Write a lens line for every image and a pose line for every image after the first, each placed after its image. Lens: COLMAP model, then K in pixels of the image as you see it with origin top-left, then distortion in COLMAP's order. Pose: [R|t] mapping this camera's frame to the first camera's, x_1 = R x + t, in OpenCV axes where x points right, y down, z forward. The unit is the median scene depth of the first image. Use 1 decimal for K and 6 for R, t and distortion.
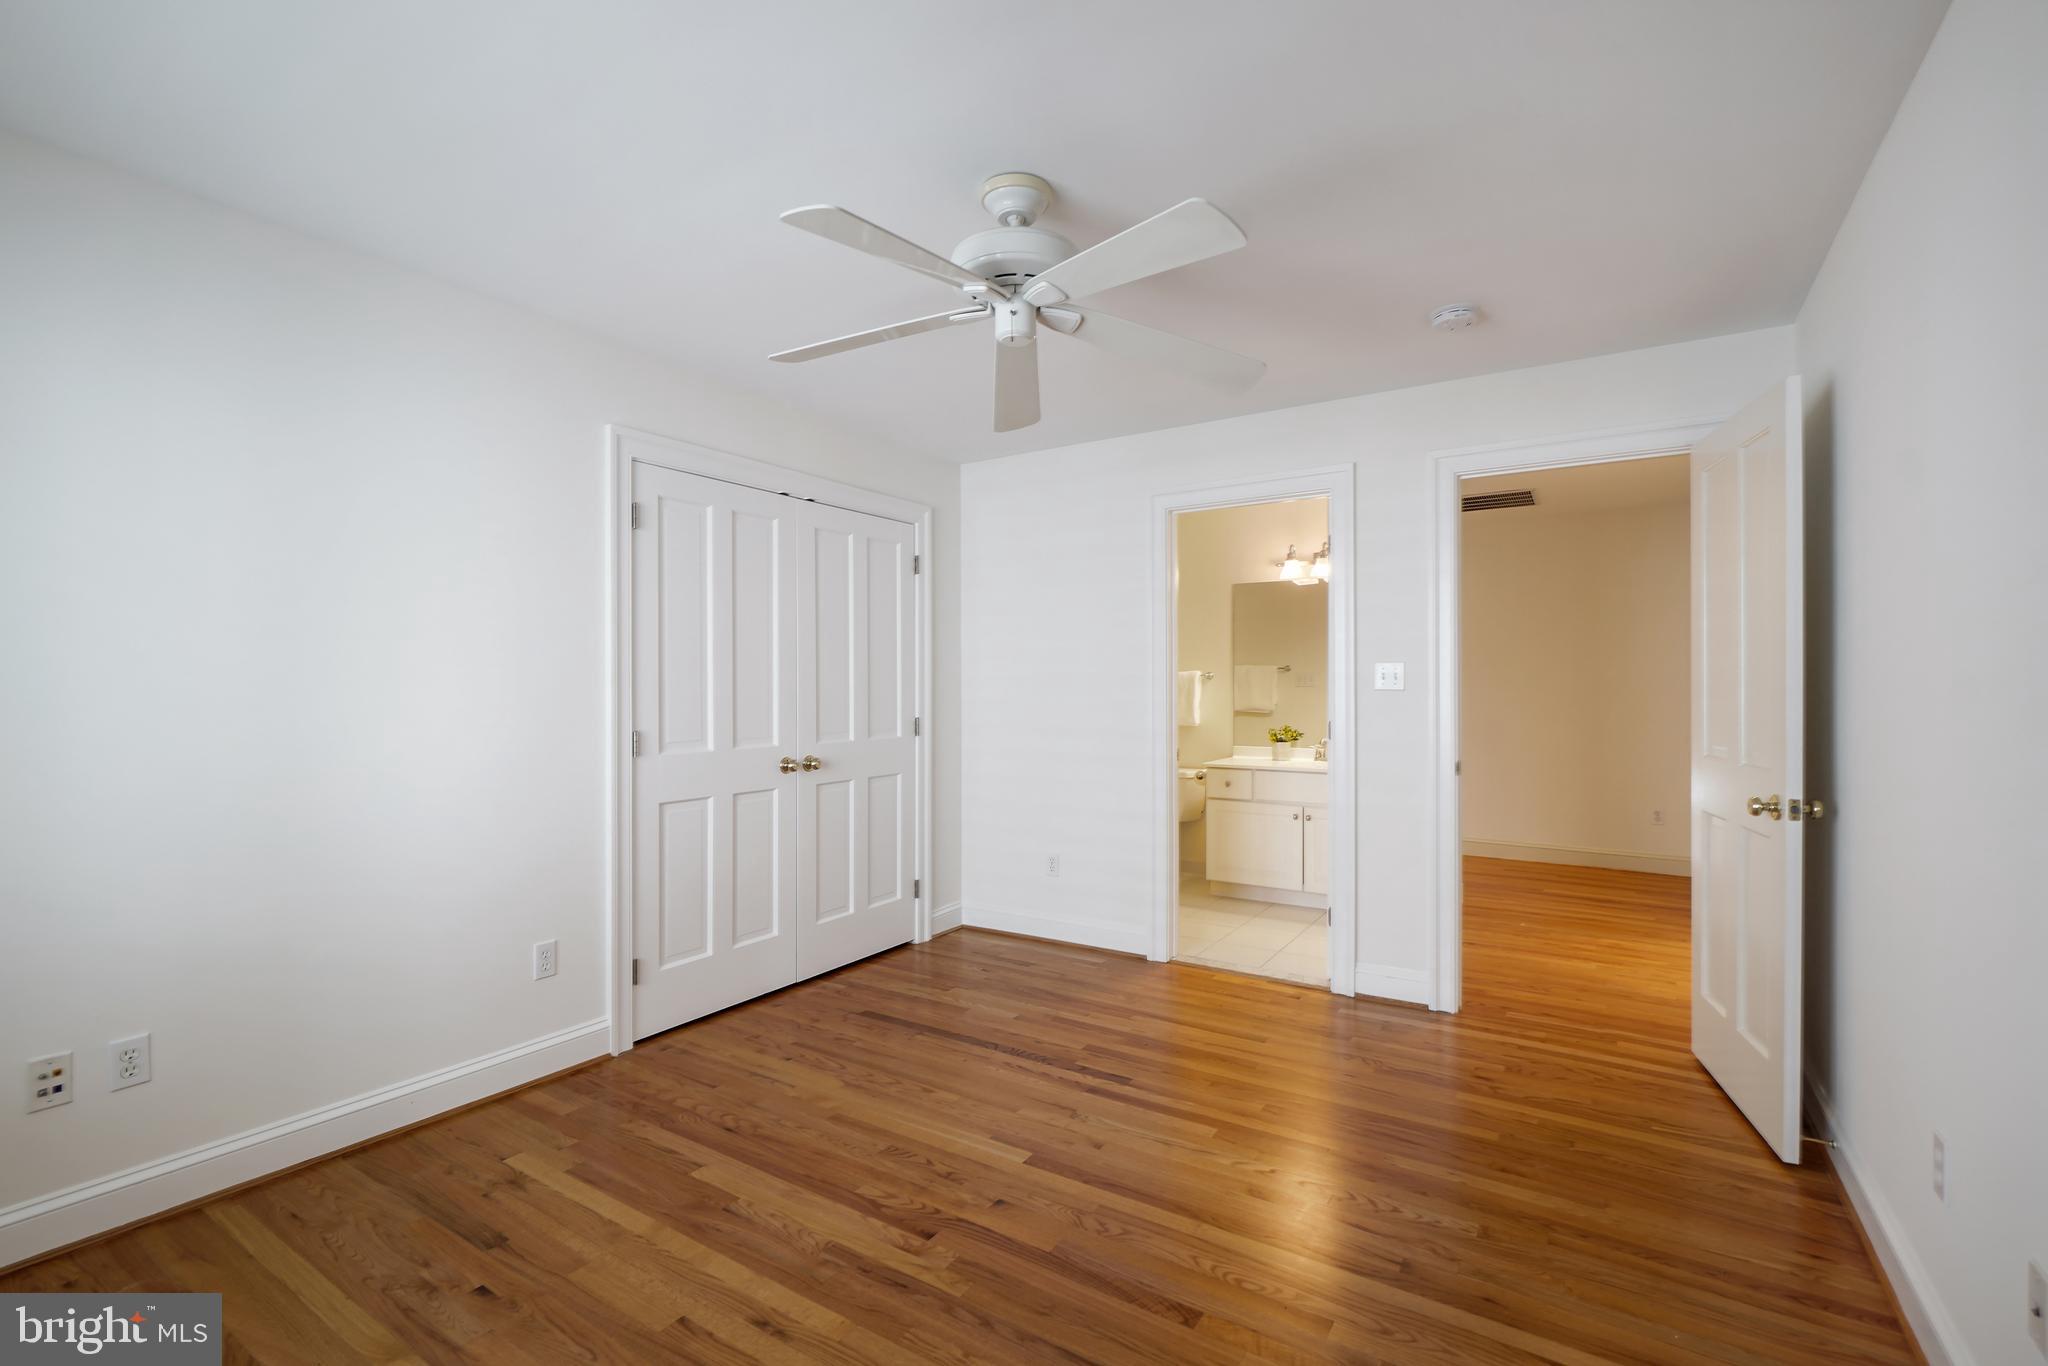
lens RADIAL K [[918.7, 0, 1017.3], [0, 918.7, 679.3], [0, 0, 1]] dist [0.001014, 0.002737]
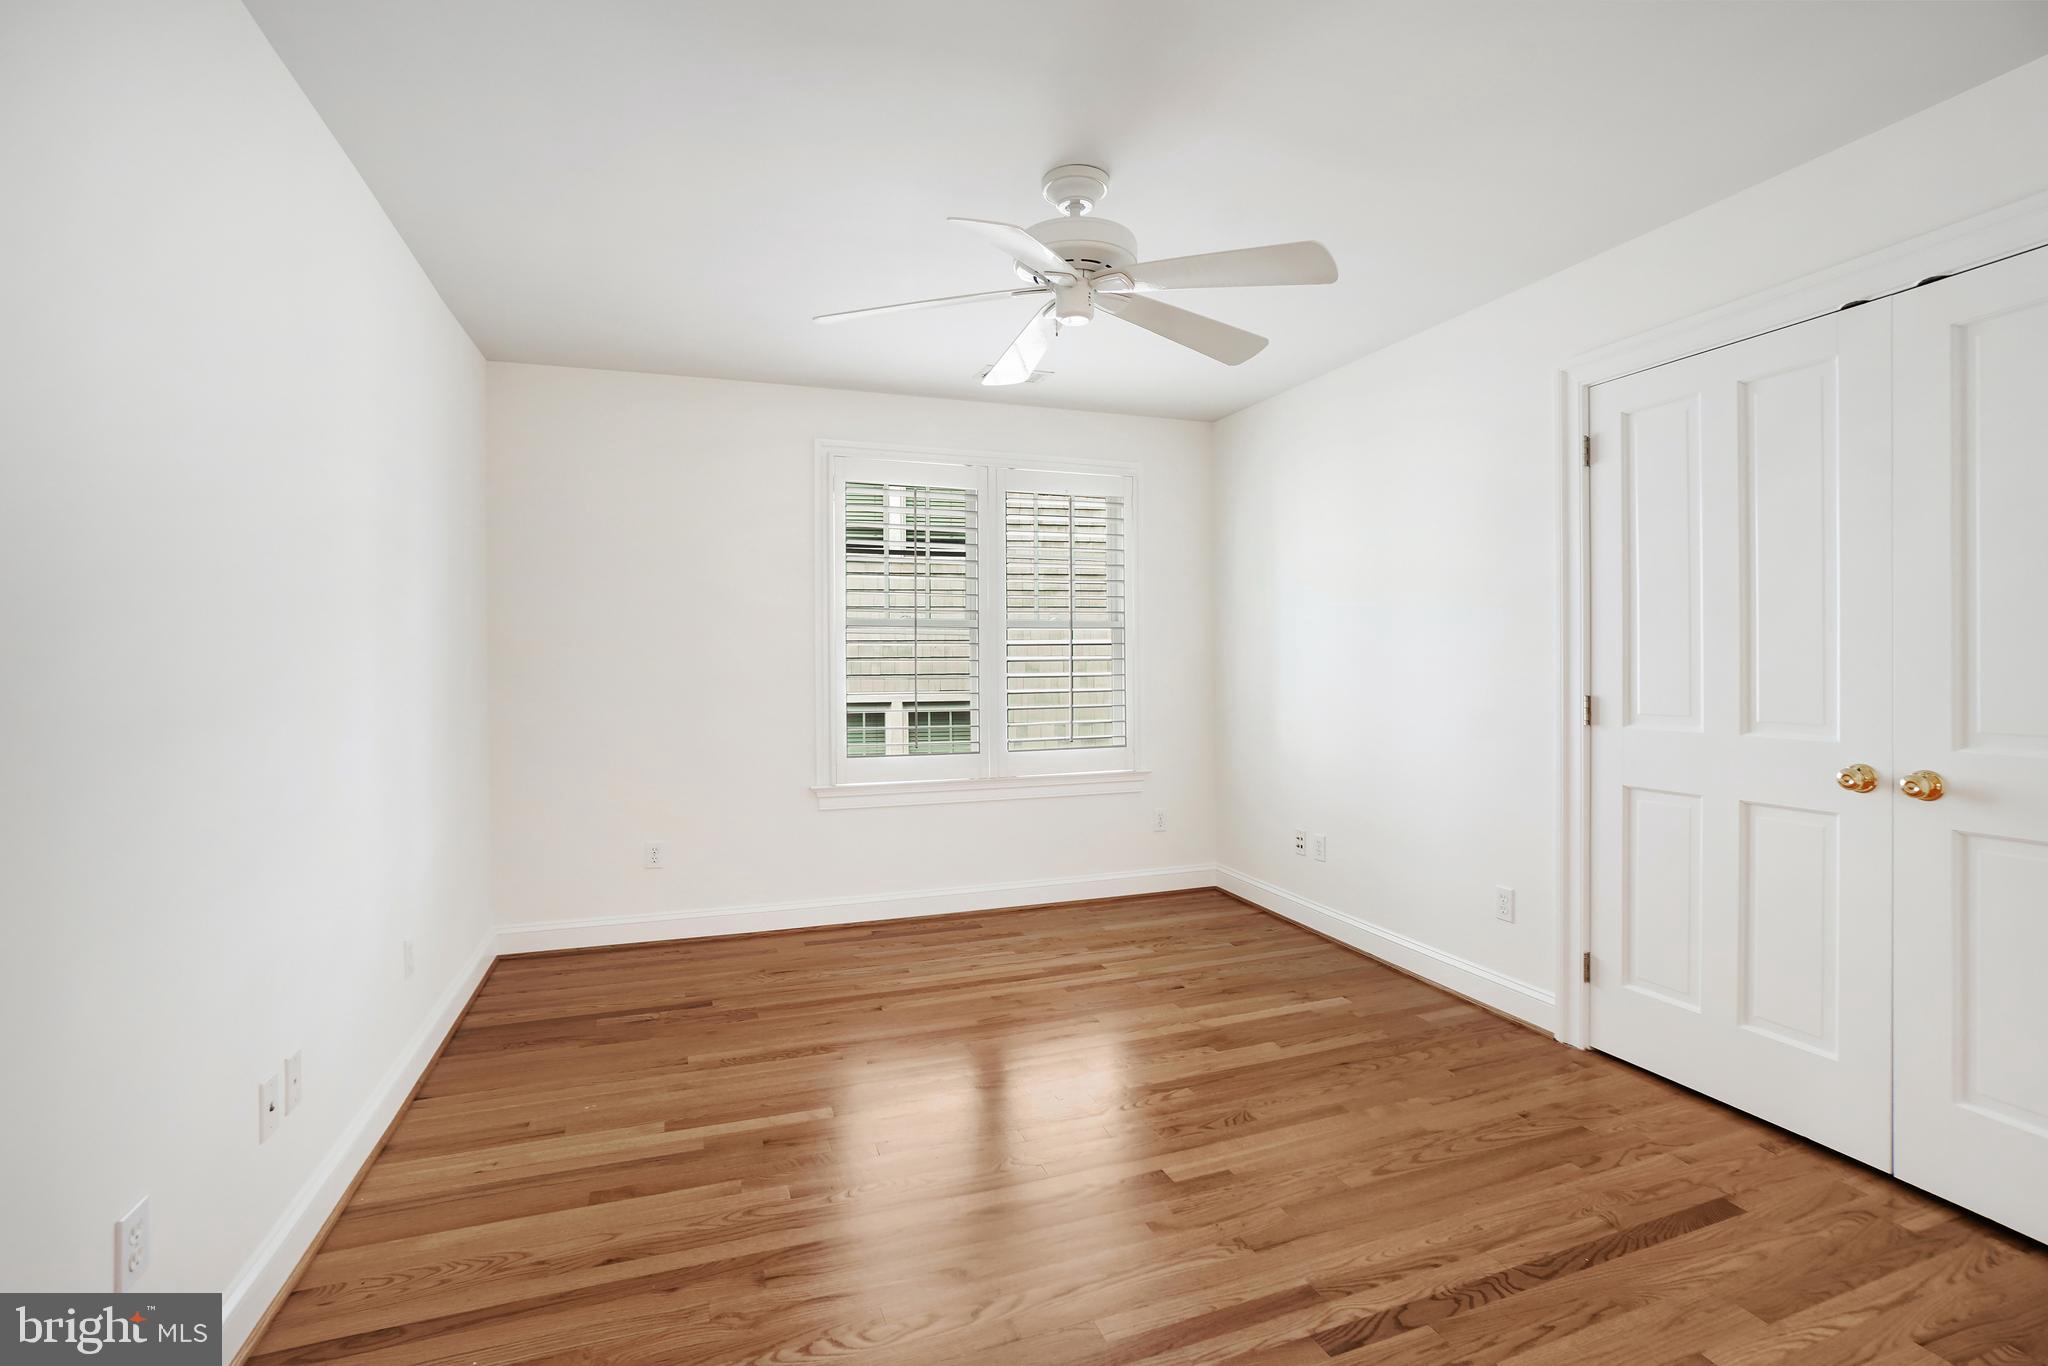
lens RADIAL K [[918.7, 0, 1020.0], [0, 918.7, 676.0], [0, 0, 1]] dist [0.001014, 0.002737]
pose [[-0.596579, 0.015859, -0.802398, 0.654971], [0.009476, 0.999874, 0.012717, 0.022270], [0.802498, -0.000016, -0.596654, 1.157574]]
